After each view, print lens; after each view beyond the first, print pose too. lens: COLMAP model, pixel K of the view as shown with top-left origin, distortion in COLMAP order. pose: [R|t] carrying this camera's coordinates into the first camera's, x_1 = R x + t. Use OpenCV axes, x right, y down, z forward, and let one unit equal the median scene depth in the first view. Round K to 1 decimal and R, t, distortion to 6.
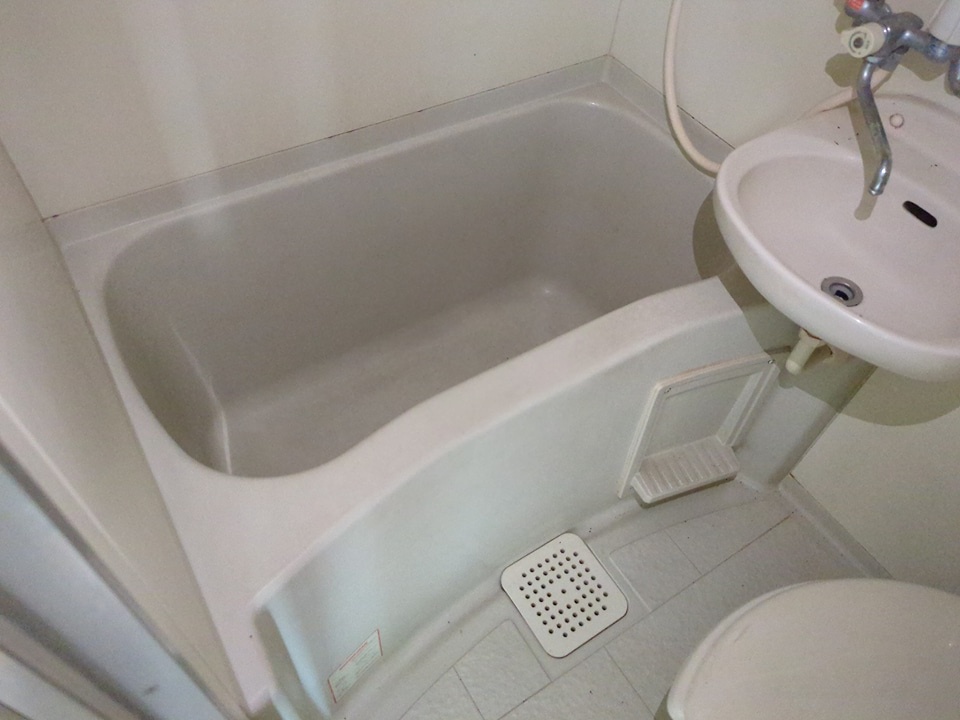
lens RADIAL K [[719.3, 0, 480.6], [0, 719.3, 352.3], [0, 0, 1]] dist [0.036728, -0.020808]
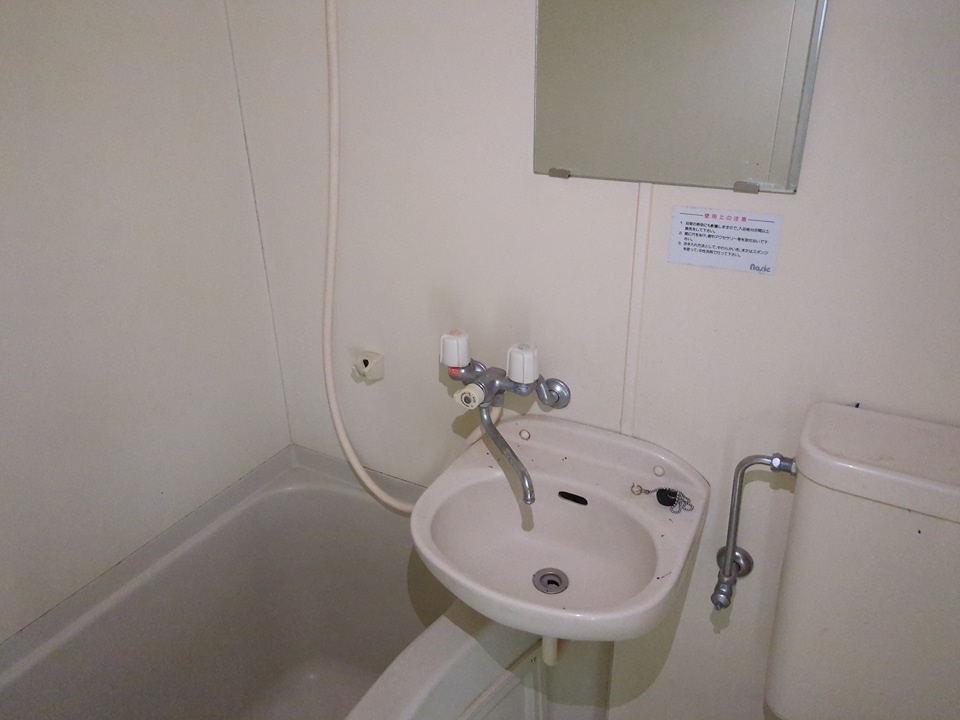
lens RADIAL K [[719.3, 0, 471.4], [0, 719.3, 348.3], [0, 0, 1]] dist [0.036728, -0.020808]
pose [[0.881765, -0.275574, 0.382818, 0.041005], [0.414662, 0.839705, -0.350644, -0.034292], [-0.224826, 0.467925, 0.854692, -0.086985]]
